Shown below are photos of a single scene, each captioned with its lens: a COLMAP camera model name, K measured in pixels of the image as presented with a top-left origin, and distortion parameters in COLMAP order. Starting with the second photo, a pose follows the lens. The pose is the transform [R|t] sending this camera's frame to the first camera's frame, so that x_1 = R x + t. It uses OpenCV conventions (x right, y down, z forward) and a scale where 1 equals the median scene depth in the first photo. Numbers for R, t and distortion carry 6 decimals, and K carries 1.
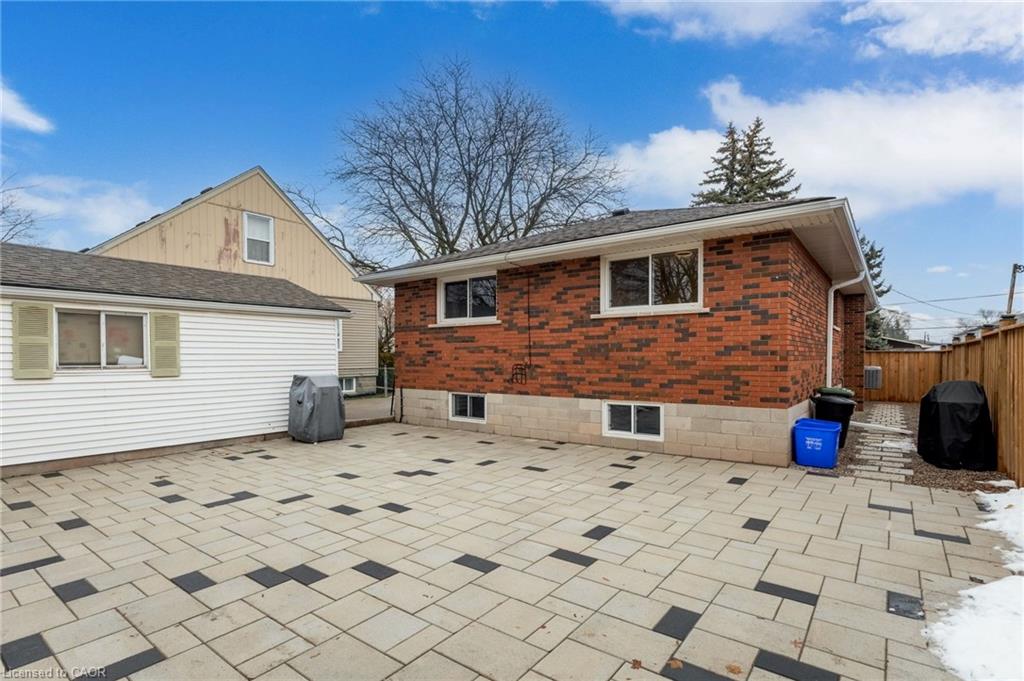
lens RADIAL K [[481.0, 0, 511.9], [0, 481.0, 362.3], [0, 0, 1]] dist [0.003191, 0.000621]
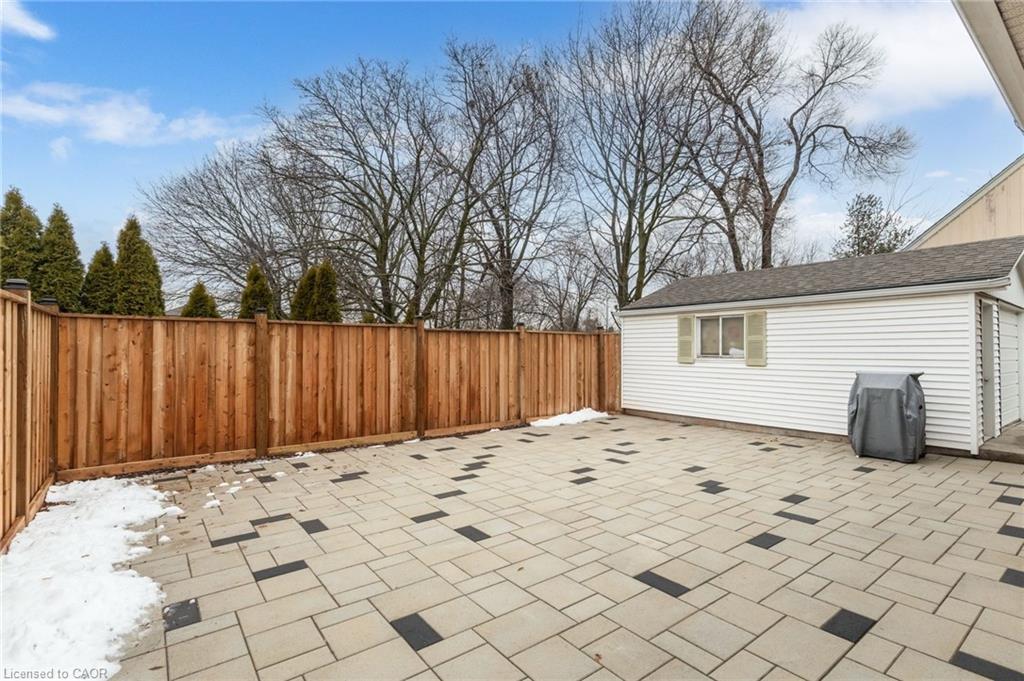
lens RADIAL K [[495.3, 0, 508.1], [0, 495.3, 348.0], [0, 0, 1]] dist [-0.001269, 0.000059]
pose [[-0.264088, -0.000418, -0.964498, 0.561886], [-0.006430, 0.999978, 0.001327, -0.010656], [0.964477, 0.006552, -0.264085, 0.664389]]
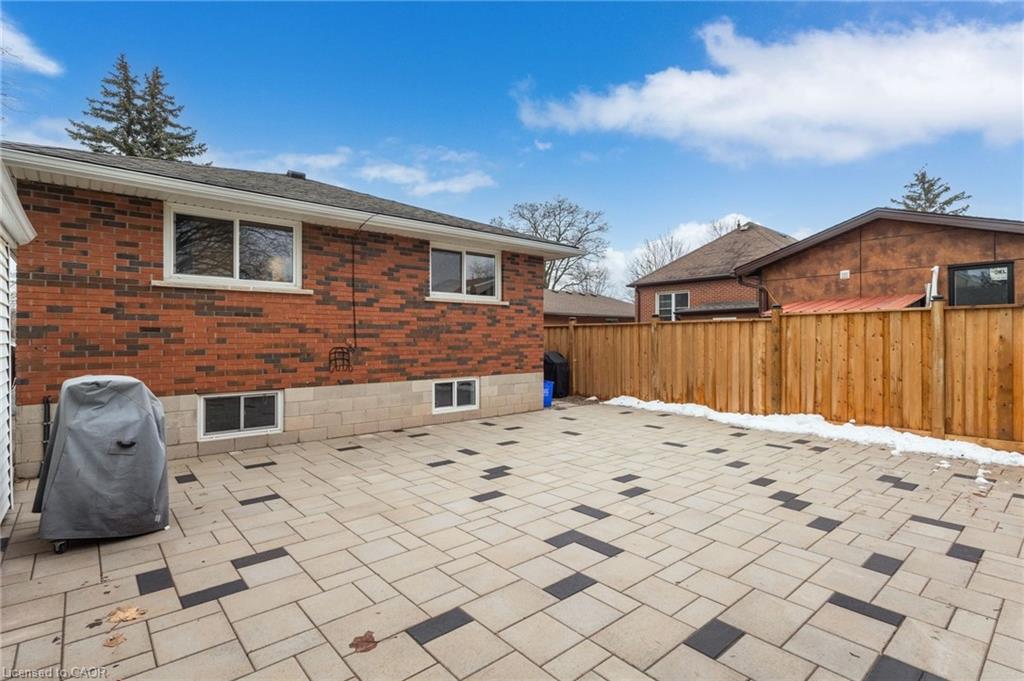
lens RADIAL K [[496.0, 0, 512.0], [0, 496.0, 340.5], [0, 0, 1]] dist [0.000295, 0.000139]
pose [[0.226801, -0.003192, 0.973936, -0.805146], [0.010067, 0.999949, 0.000933, -0.005769], [-0.973889, 0.009593, 0.226822, 0.579966]]
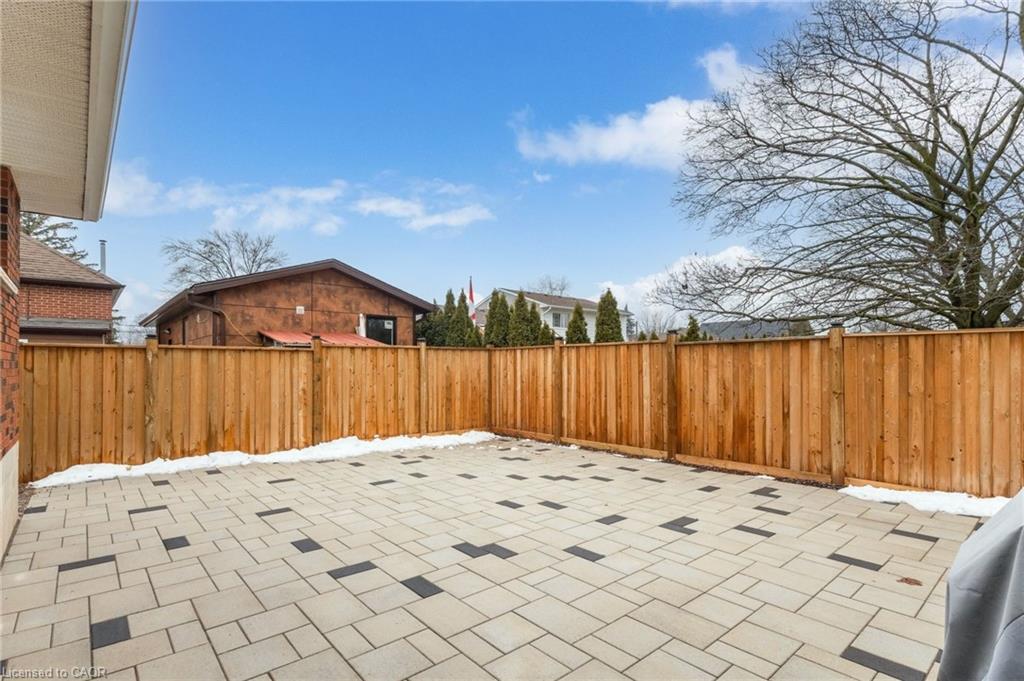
lens RADIAL K [[506.4, 0, 505.3], [0, 506.4, 361.5], [0, 0, 1]] dist [0.002281, 0.000886]
pose [[-0.974275, 0.006782, 0.225261, -0.288384], [0.006773, 0.999977, -0.000813, -0.015046], [-0.225261, 0.000733, -0.974298, 1.248131]]
